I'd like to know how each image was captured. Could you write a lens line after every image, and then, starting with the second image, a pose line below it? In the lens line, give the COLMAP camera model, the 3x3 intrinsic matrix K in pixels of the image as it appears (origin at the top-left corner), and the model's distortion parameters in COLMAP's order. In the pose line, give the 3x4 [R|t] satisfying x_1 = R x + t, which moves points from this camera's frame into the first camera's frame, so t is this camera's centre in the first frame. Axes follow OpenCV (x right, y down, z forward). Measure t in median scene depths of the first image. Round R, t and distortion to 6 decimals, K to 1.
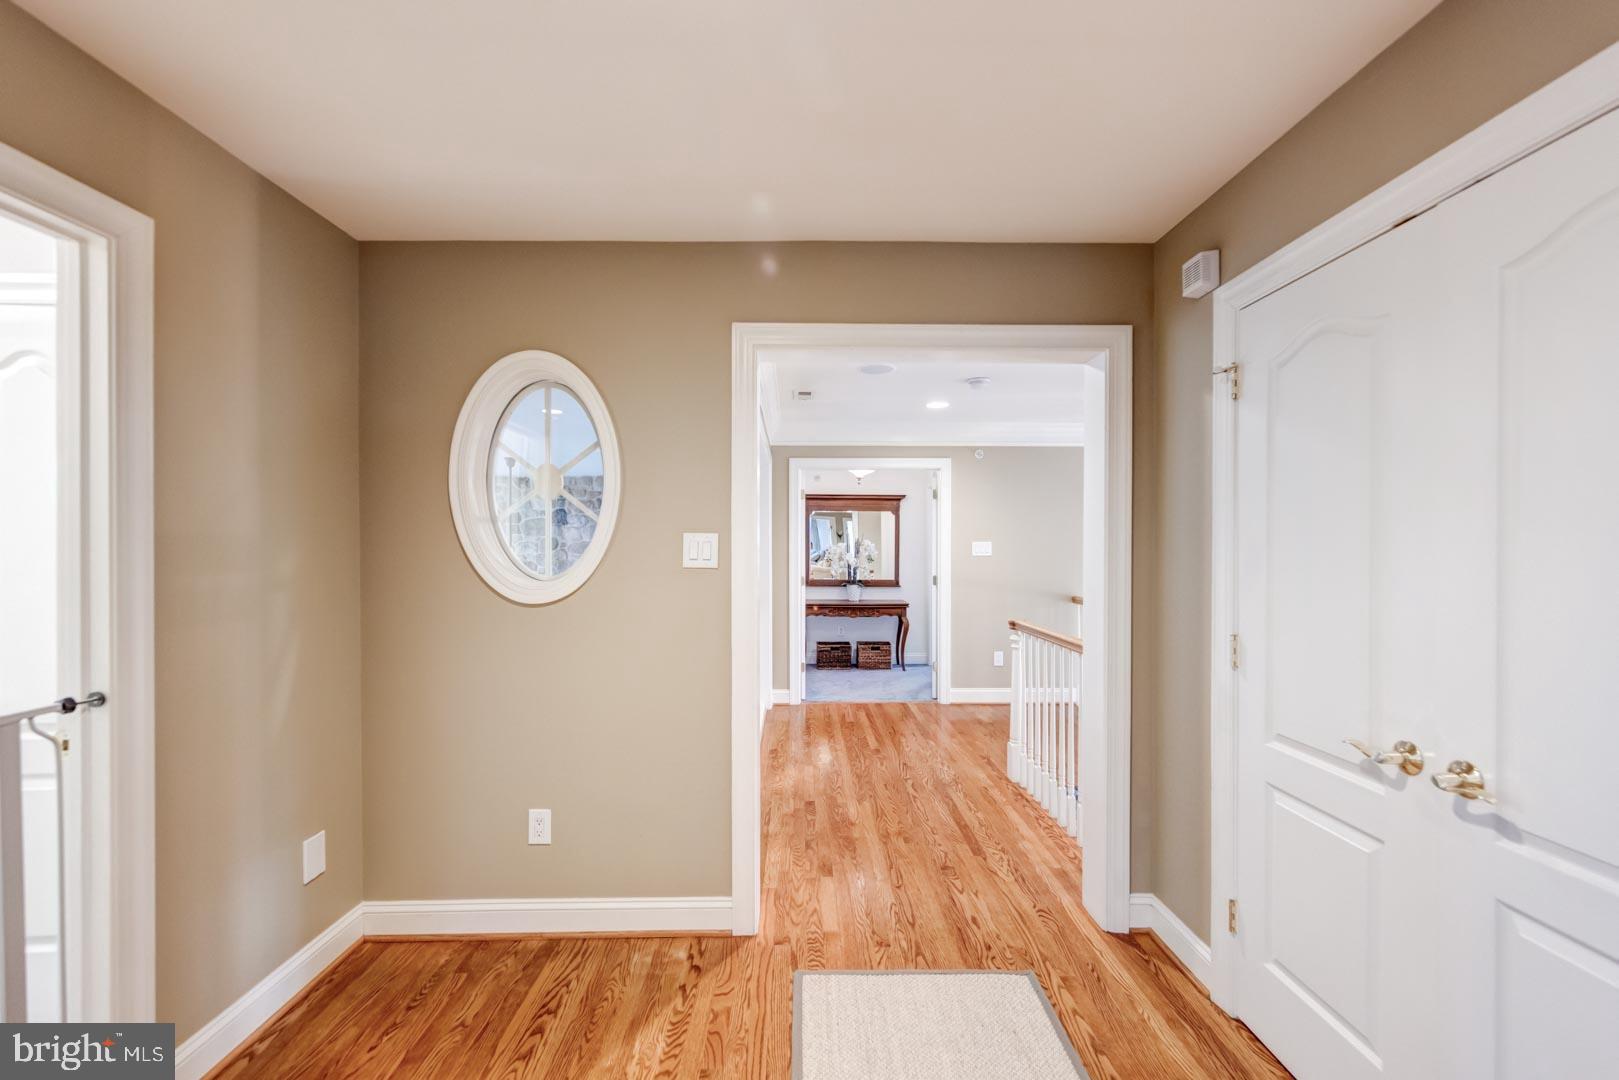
lens RADIAL K [[629.8, 0, 809.0], [0, 629.8, 546.8], [0, 0, 1]] dist [0.001006, 0.000085]
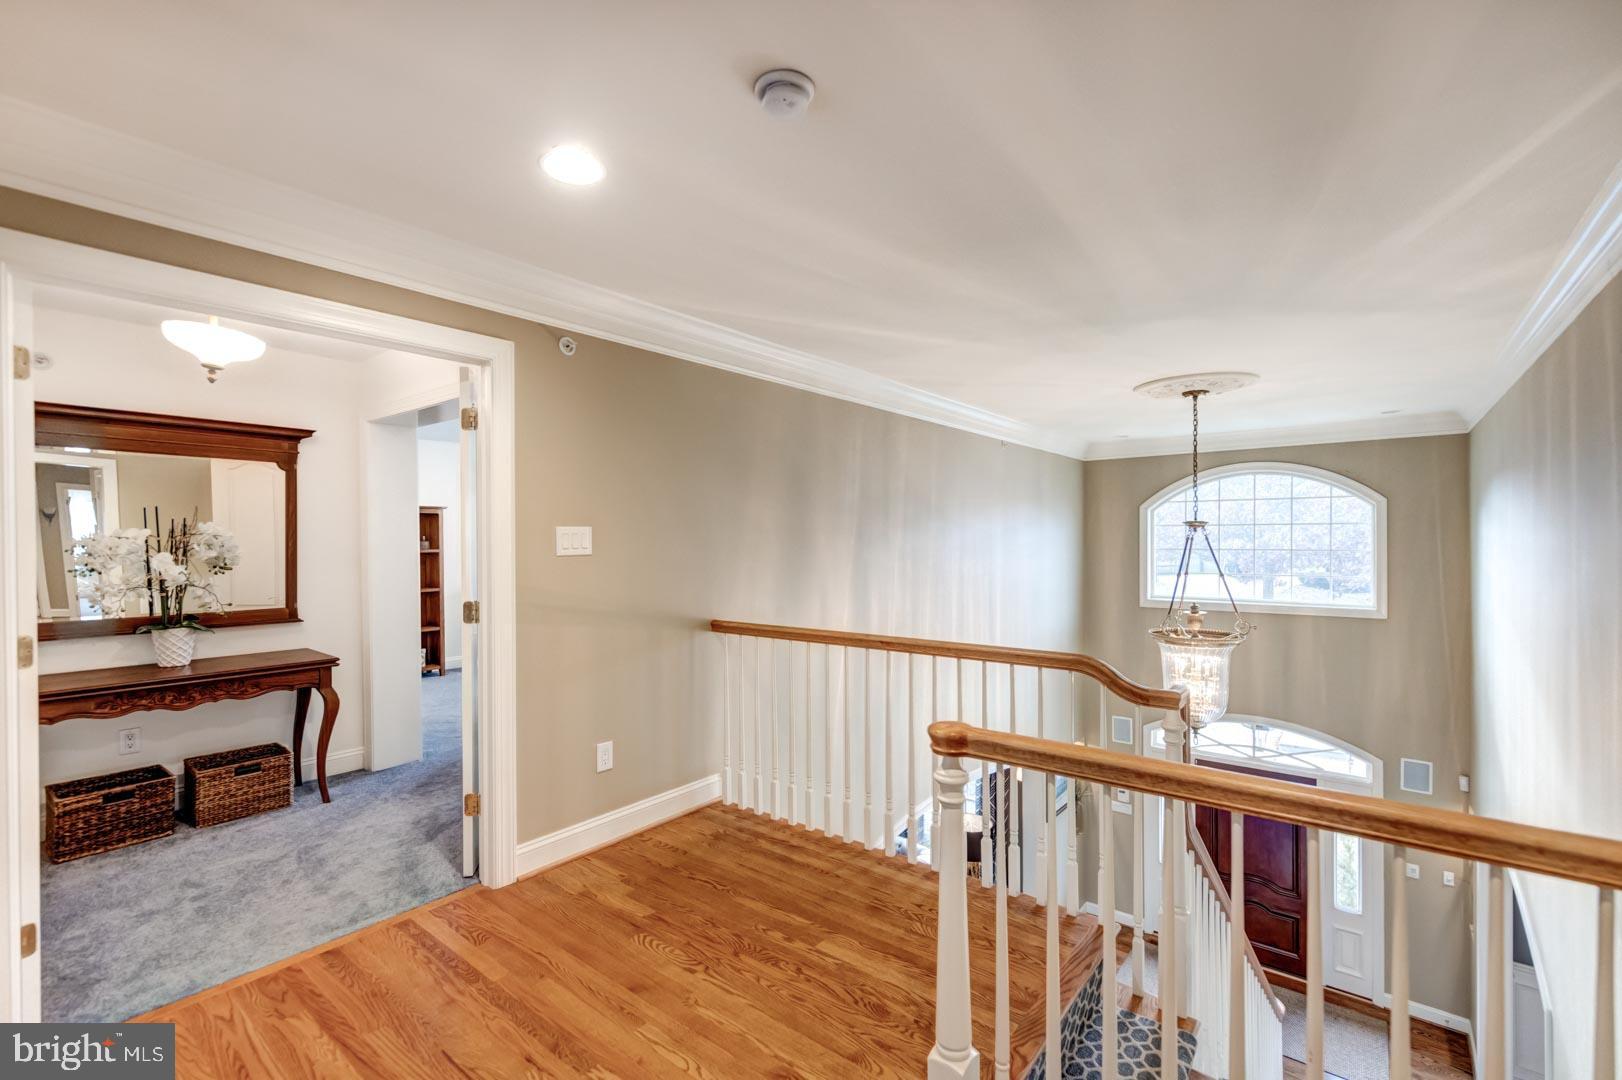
lens RADIAL K [[707.5, 0, 812.4], [0, 707.5, 541.2], [0, 0, 1]] dist [0.002714, 0.000202]
pose [[0.635631, -0.006571, 0.771965, -0.024494], [0.001862, 0.999974, 0.006979, -0.000229], [-0.771991, -0.002999, 0.635626, 0.371126]]
